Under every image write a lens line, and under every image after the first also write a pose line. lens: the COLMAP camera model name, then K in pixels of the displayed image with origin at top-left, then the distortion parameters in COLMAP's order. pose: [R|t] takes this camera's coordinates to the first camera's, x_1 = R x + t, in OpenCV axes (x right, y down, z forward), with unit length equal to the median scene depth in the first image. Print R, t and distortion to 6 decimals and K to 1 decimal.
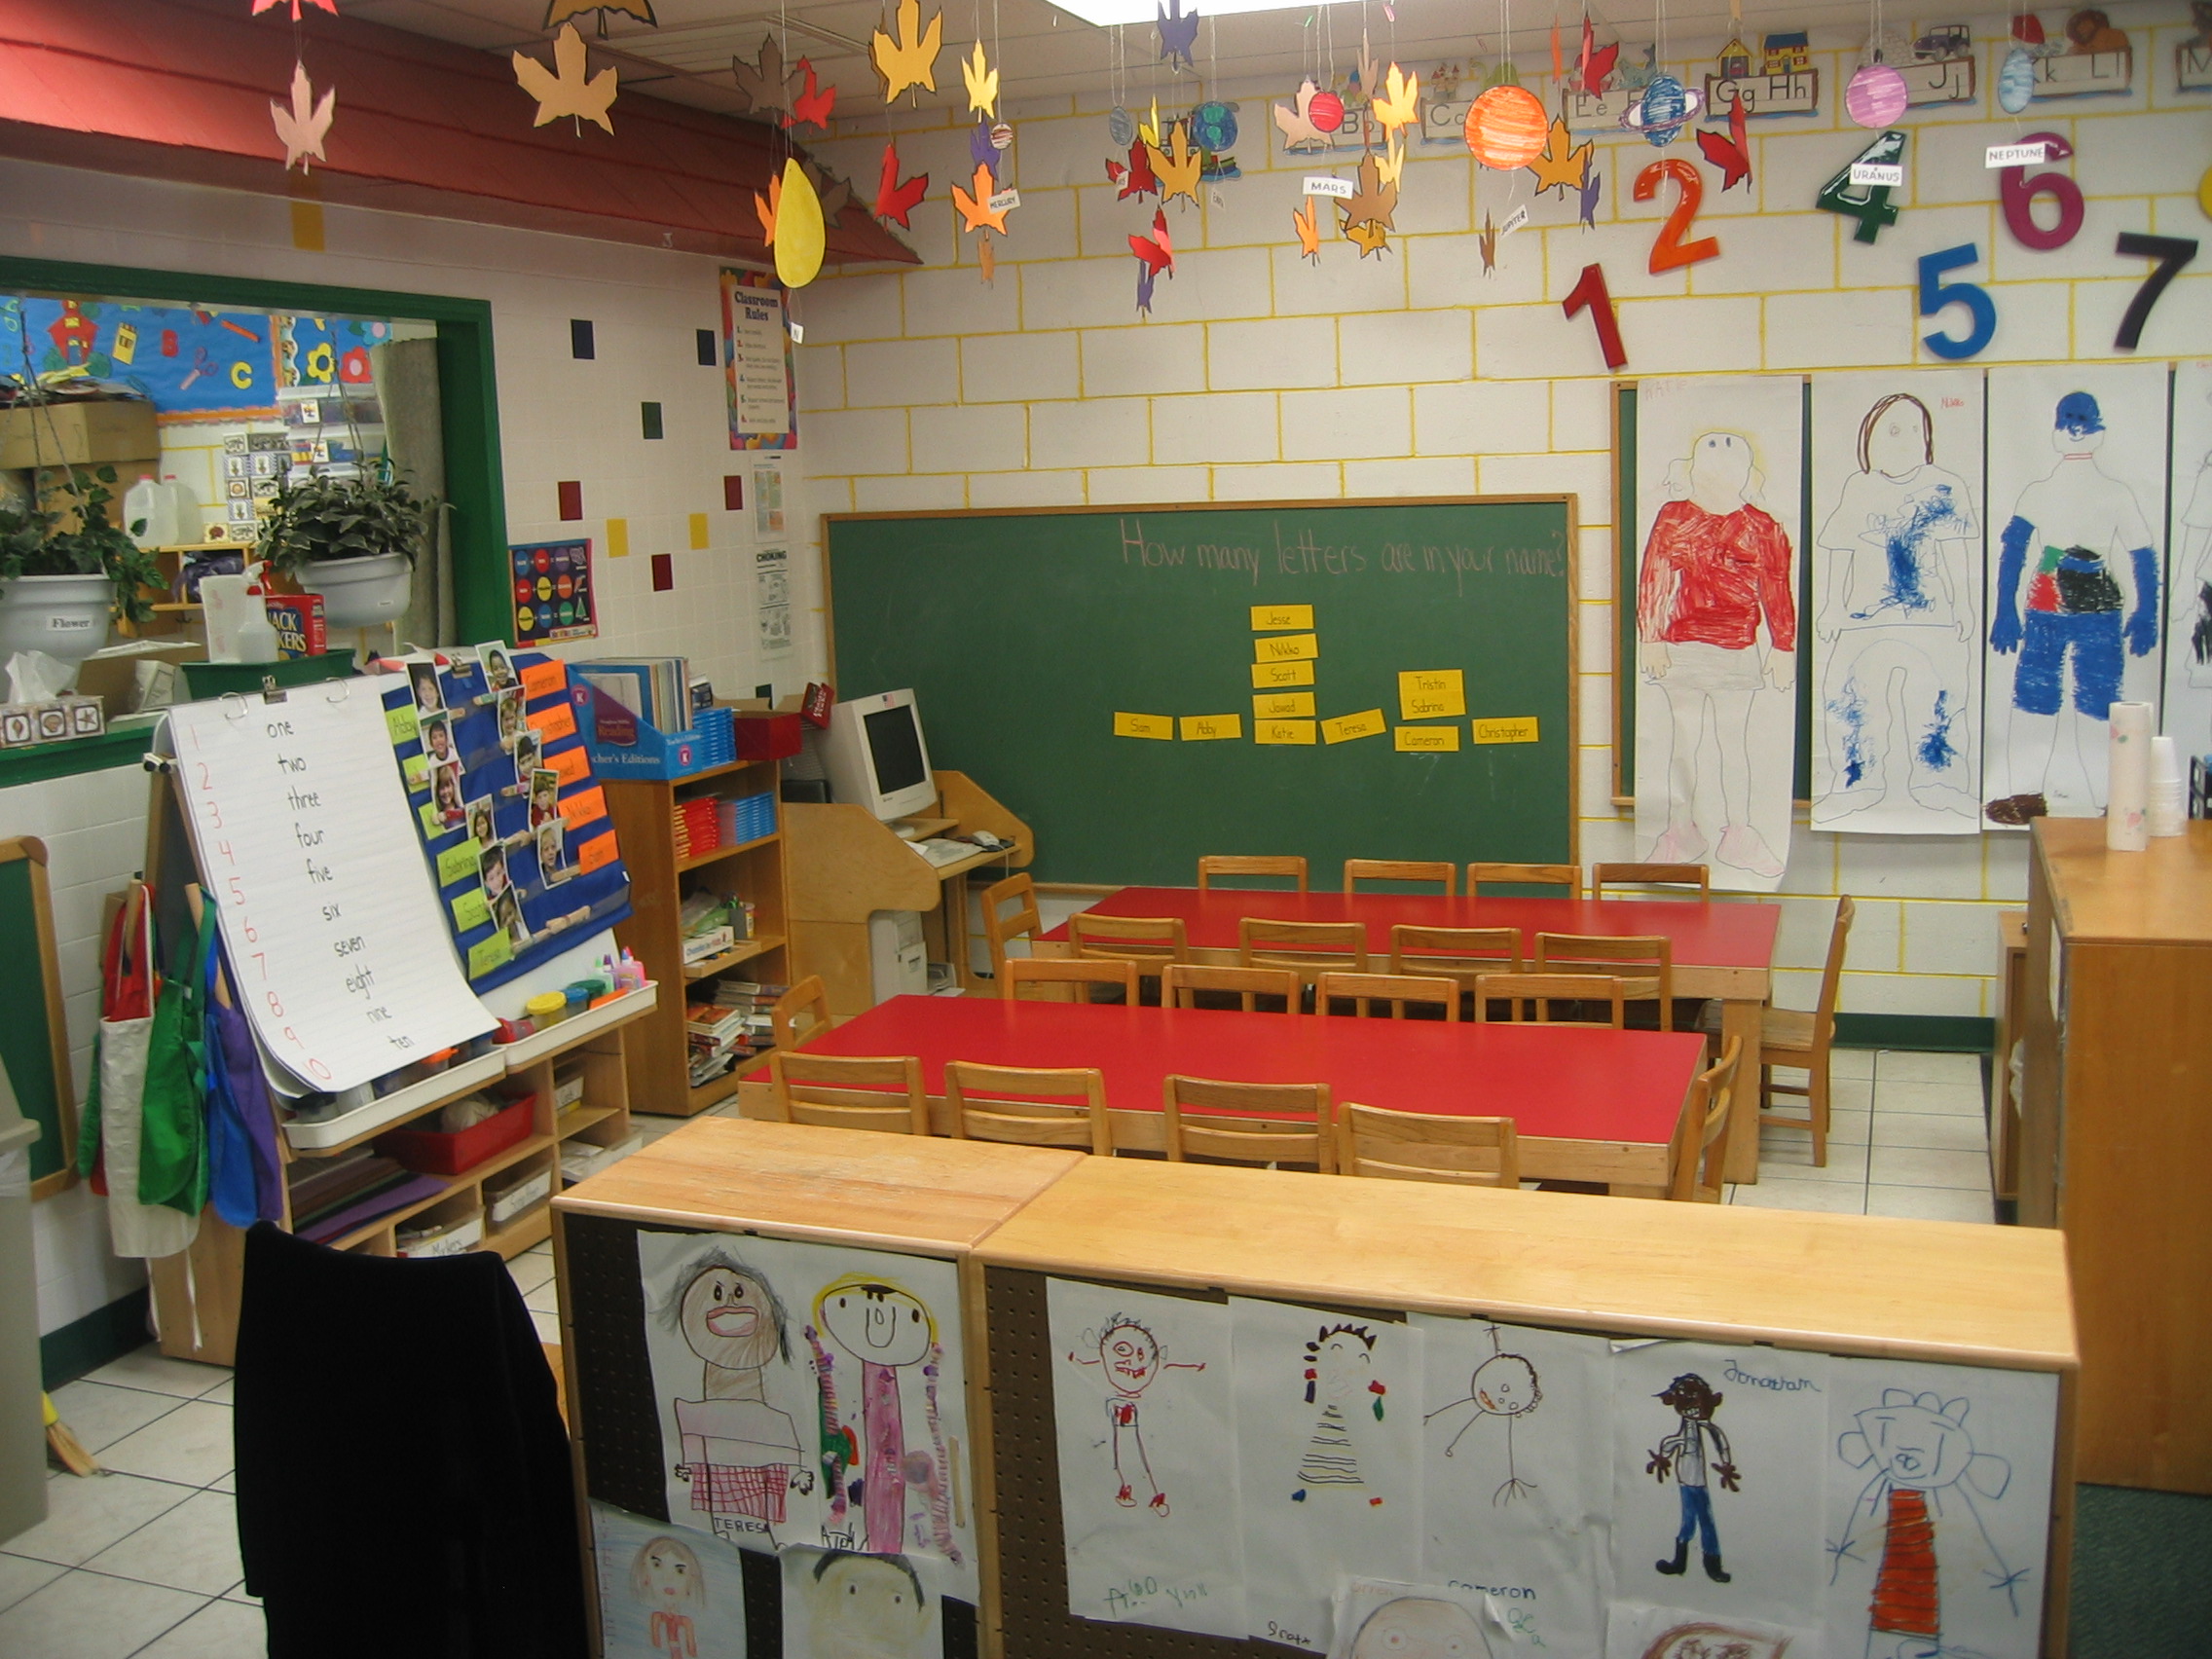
lens RADIAL K [[2200.8, 0, 1102.8], [0, 2200.8, 821.2], [0, 0, 1]] dist [-0.126935, 0.105768]
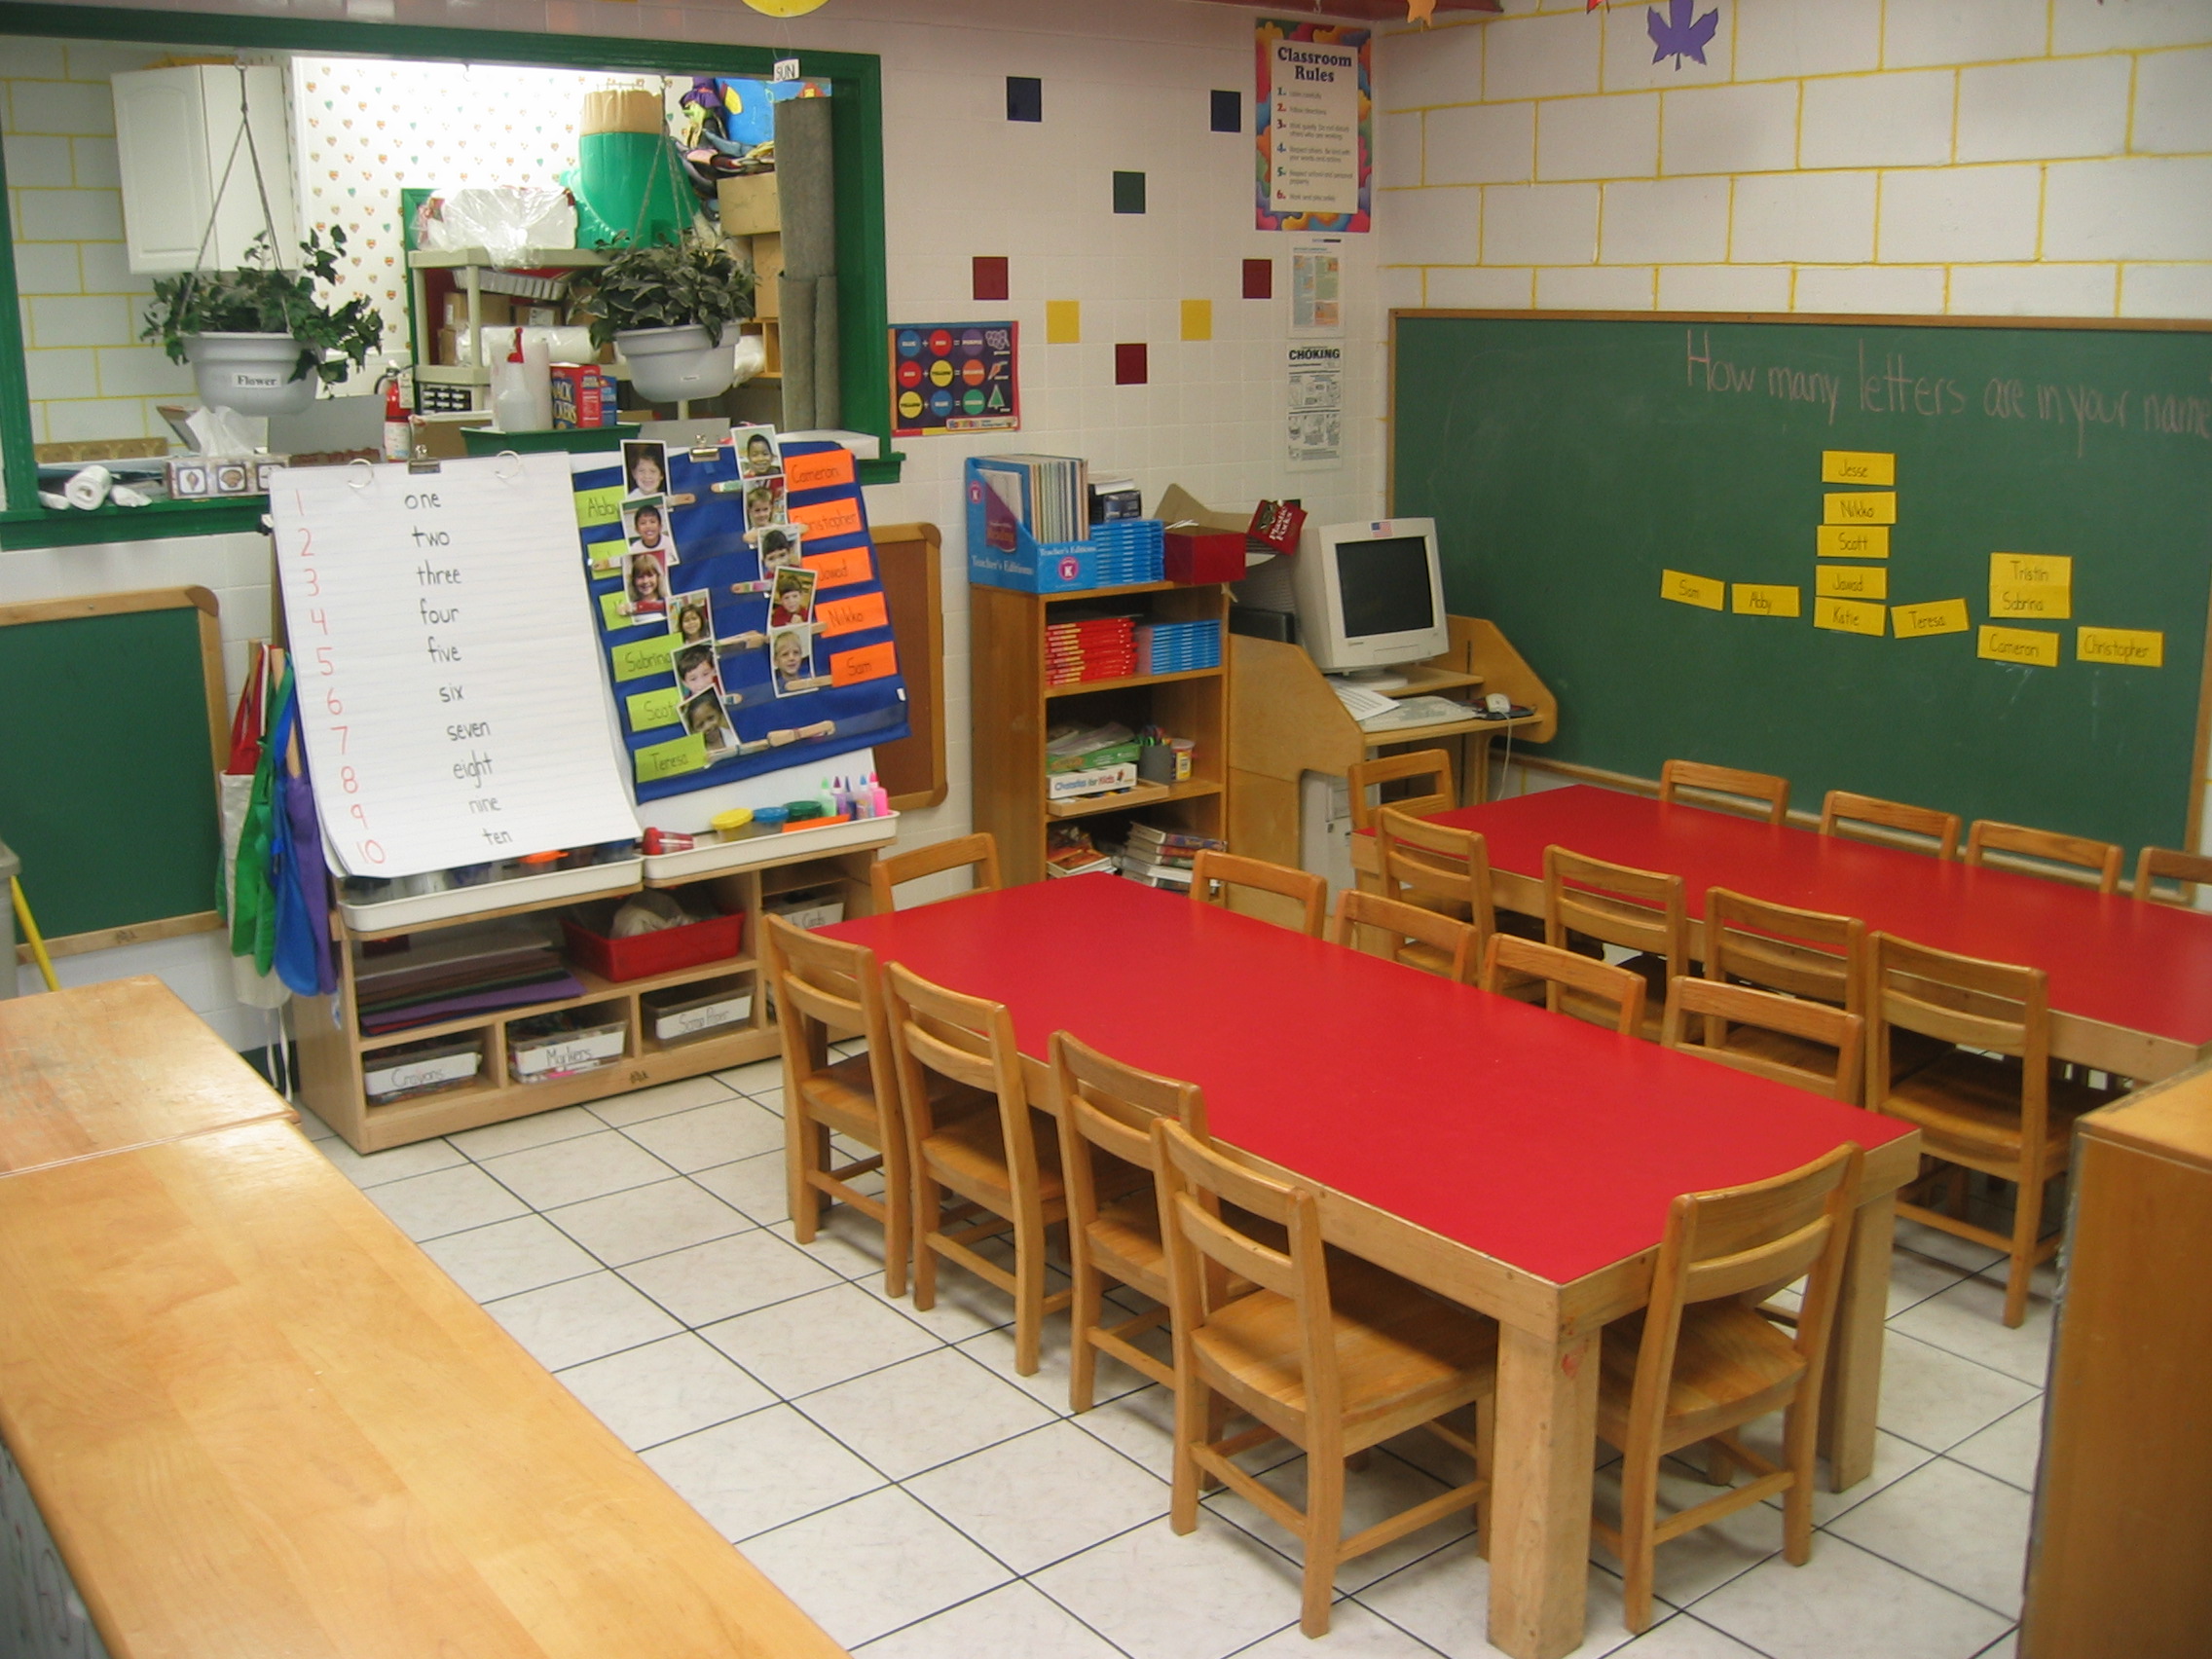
lens RADIAL K [[2200.8, 0, 1102.8], [0, 2200.8, 821.2], [0, 0, 1]] dist [-0.126935, 0.105768]
pose [[0.850731, 0.151222, -0.503377, 0.289926], [-0.106394, 0.987437, 0.116830, -0.034520], [0.514720, -0.045834, 0.856132, 0.231927]]
